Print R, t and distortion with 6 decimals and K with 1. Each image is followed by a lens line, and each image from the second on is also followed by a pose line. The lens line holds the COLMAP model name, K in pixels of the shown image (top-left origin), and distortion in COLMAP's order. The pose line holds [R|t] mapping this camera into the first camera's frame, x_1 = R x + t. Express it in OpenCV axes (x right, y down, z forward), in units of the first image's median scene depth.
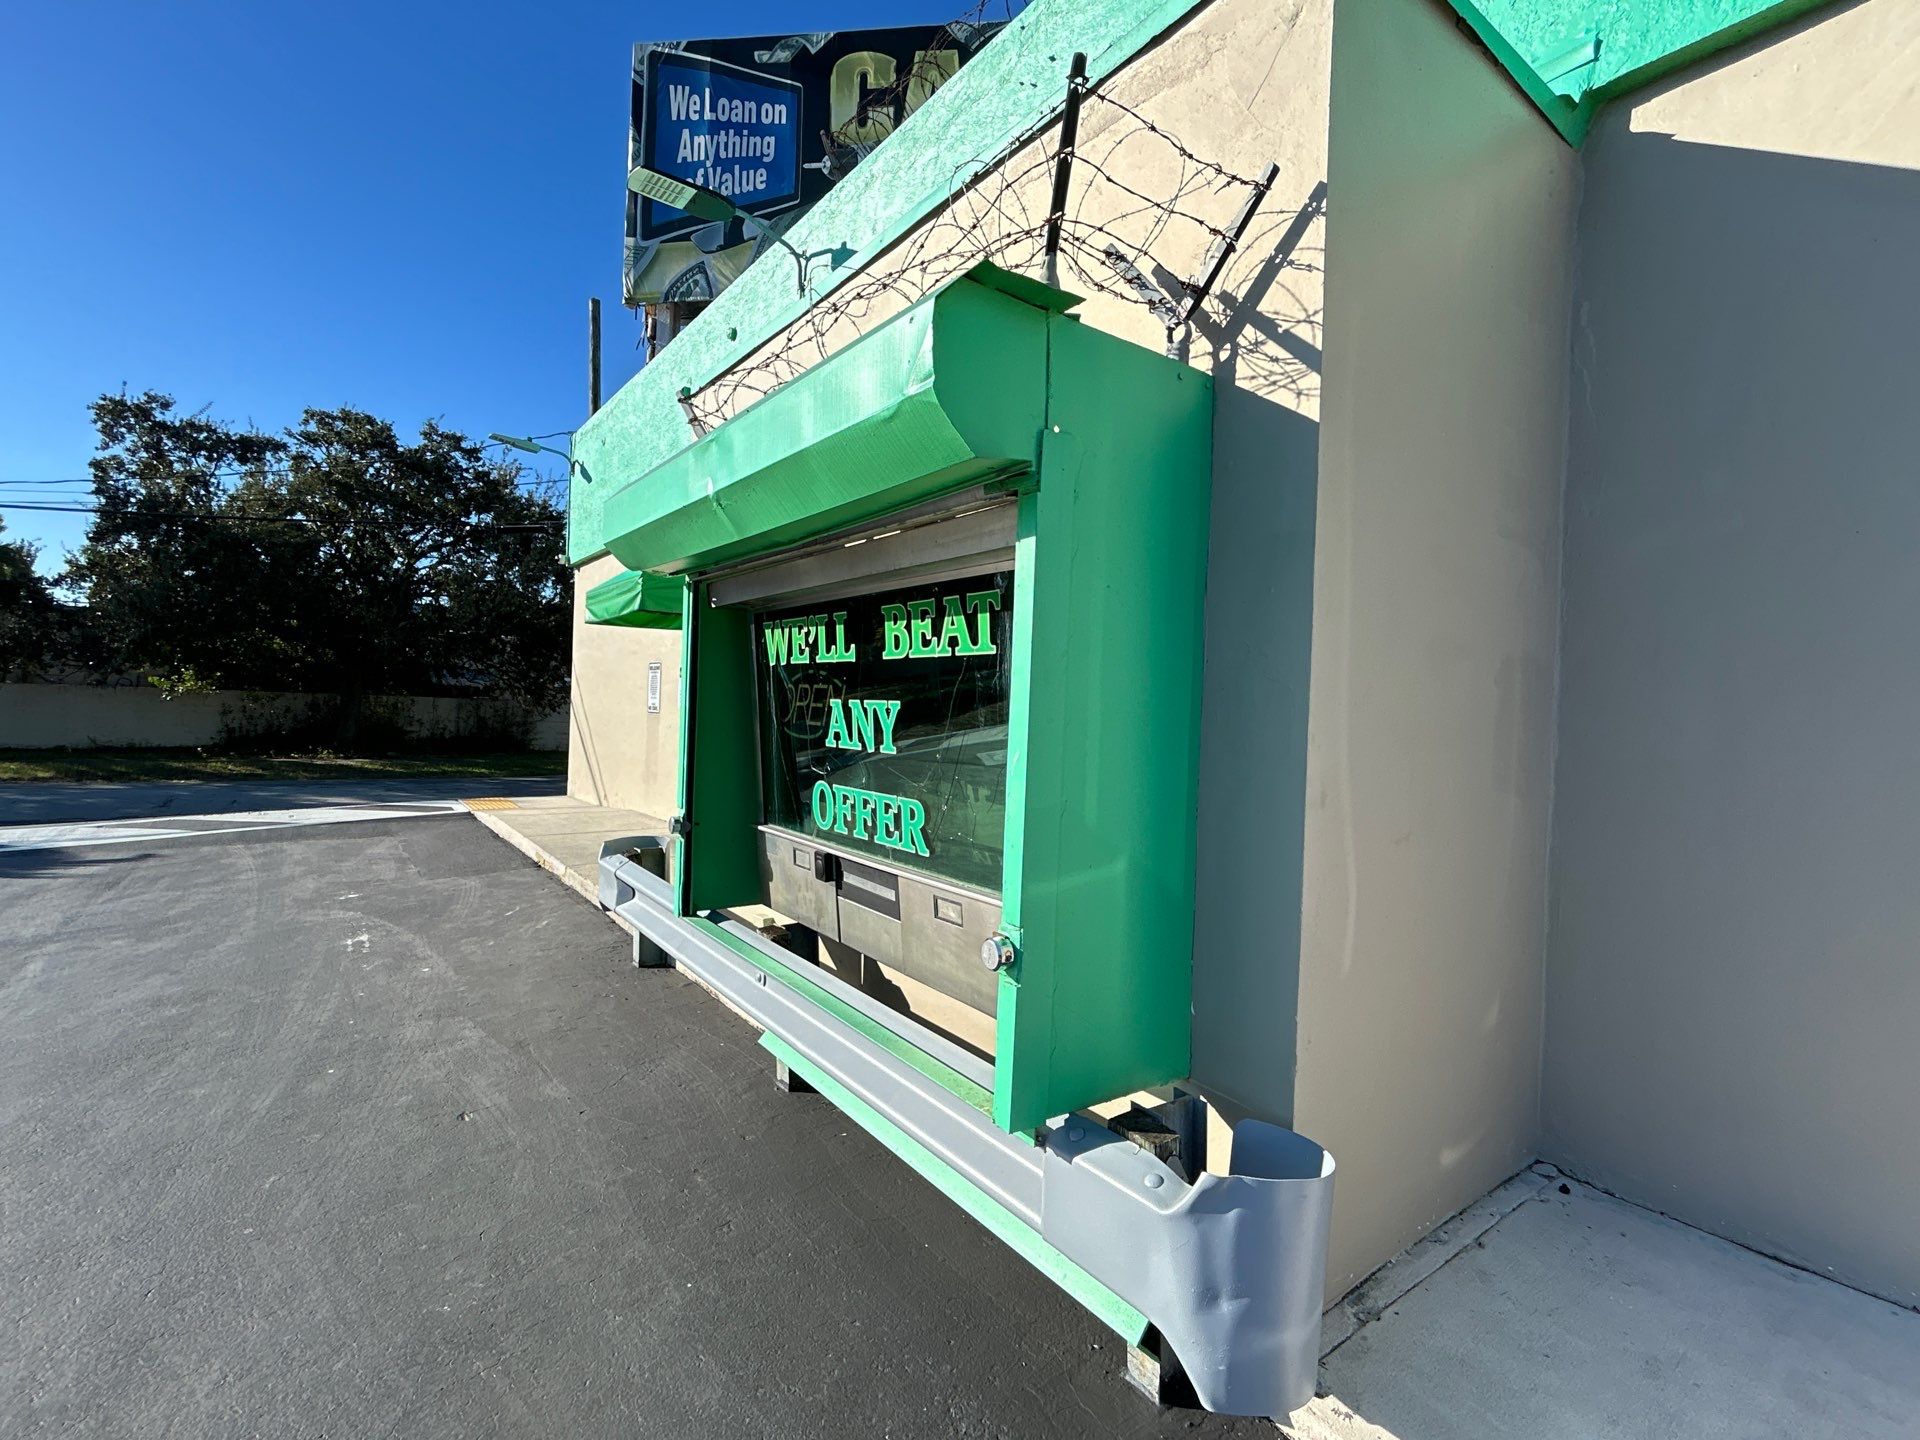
lens RADIAL K [[875.2, 0, 960.0], [0, 875.2, 720.0], [0, 0, 1]] dist [-0.010964, -0.000013]
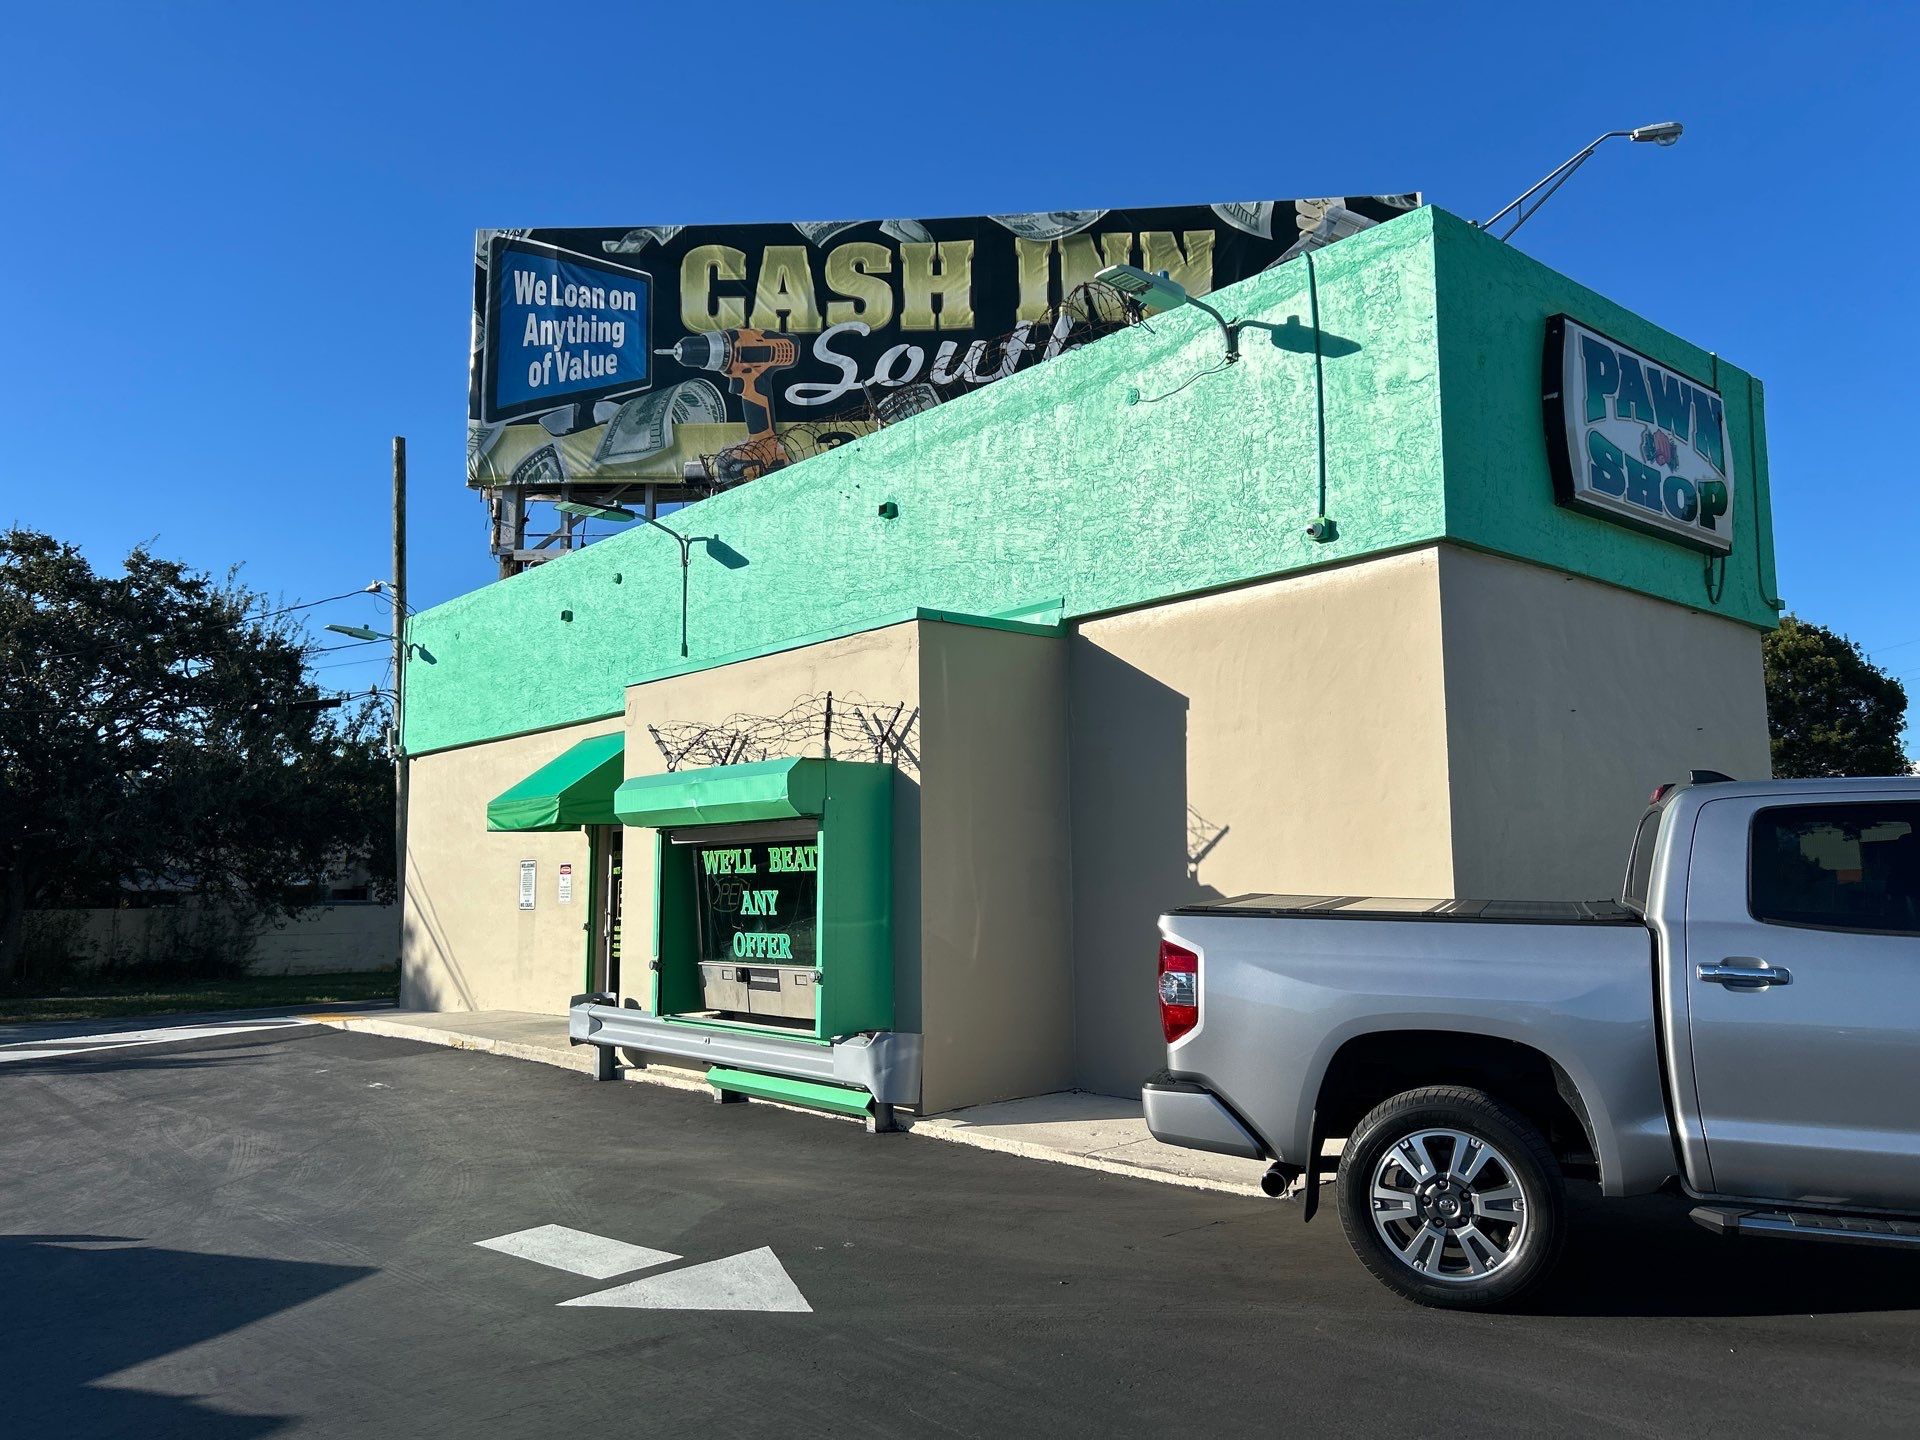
lens RADIAL K [[1423.6, 0, 960.0], [0, 1423.6, 720.0], [0, 0, 1]] dist [0.043396, -0.003166]
pose [[0.996498, -0.034967, 0.075952, 0.029844], [0.044521, 0.990777, -0.127976, 0.007344], [-0.070777, 0.130909, 0.988865, -0.598162]]
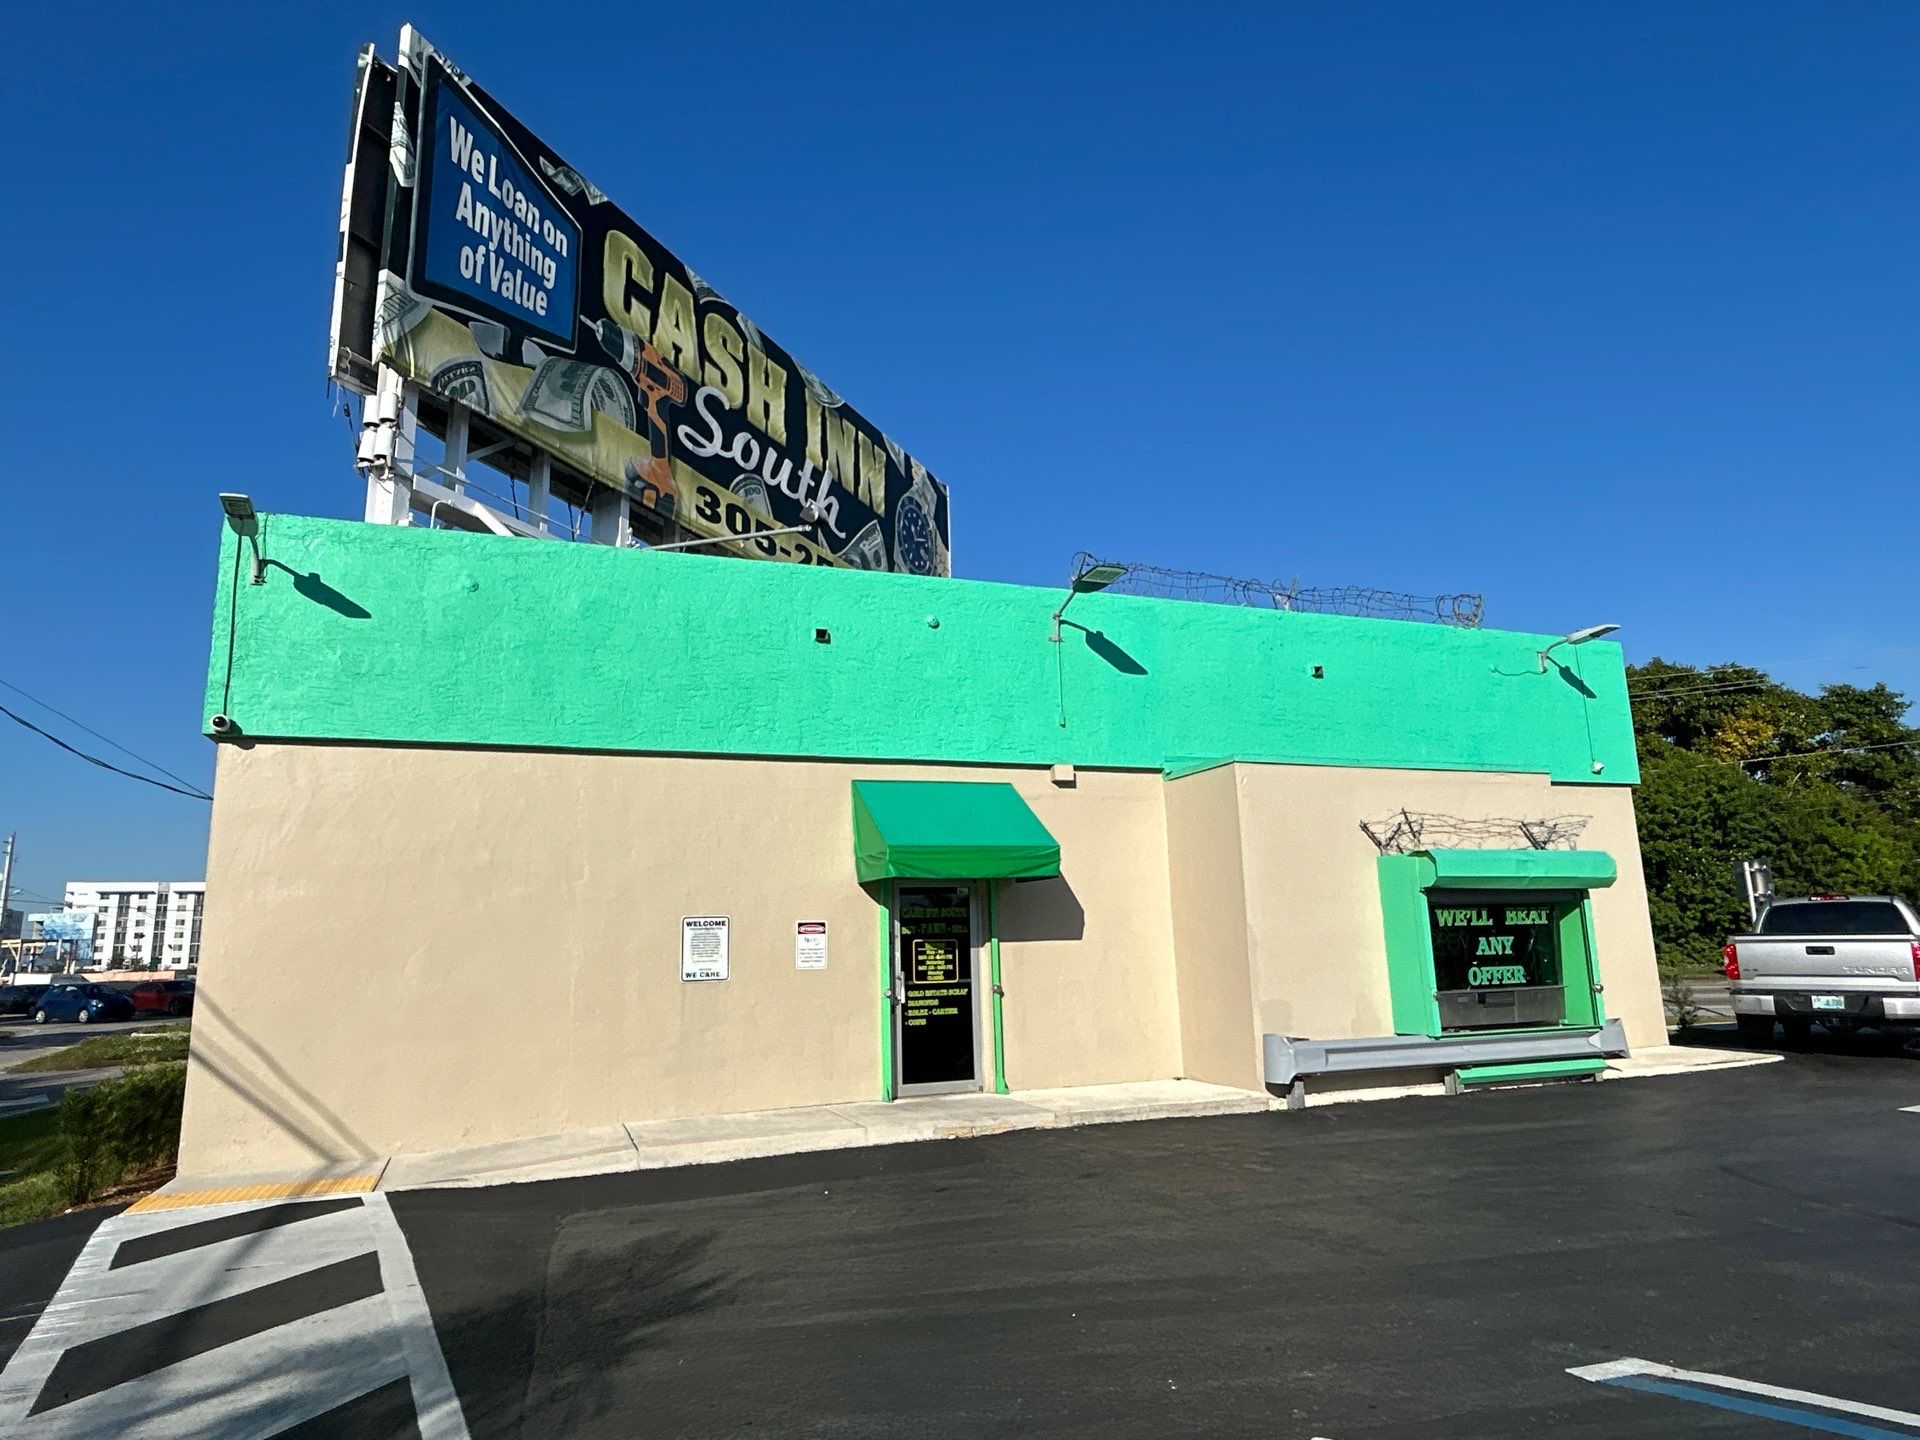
lens RADIAL K [[1167.9, 0, 960.0], [0, 1167.9, 720.0], [0, 0, 1]] dist [-0.006314, -0.000466]
pose [[0.277055, 0.154469, 0.948356, -1.099836], [0.050458, 0.983292, -0.174900, -0.036030], [-0.959528, 0.096309, 0.264632, 0.388273]]
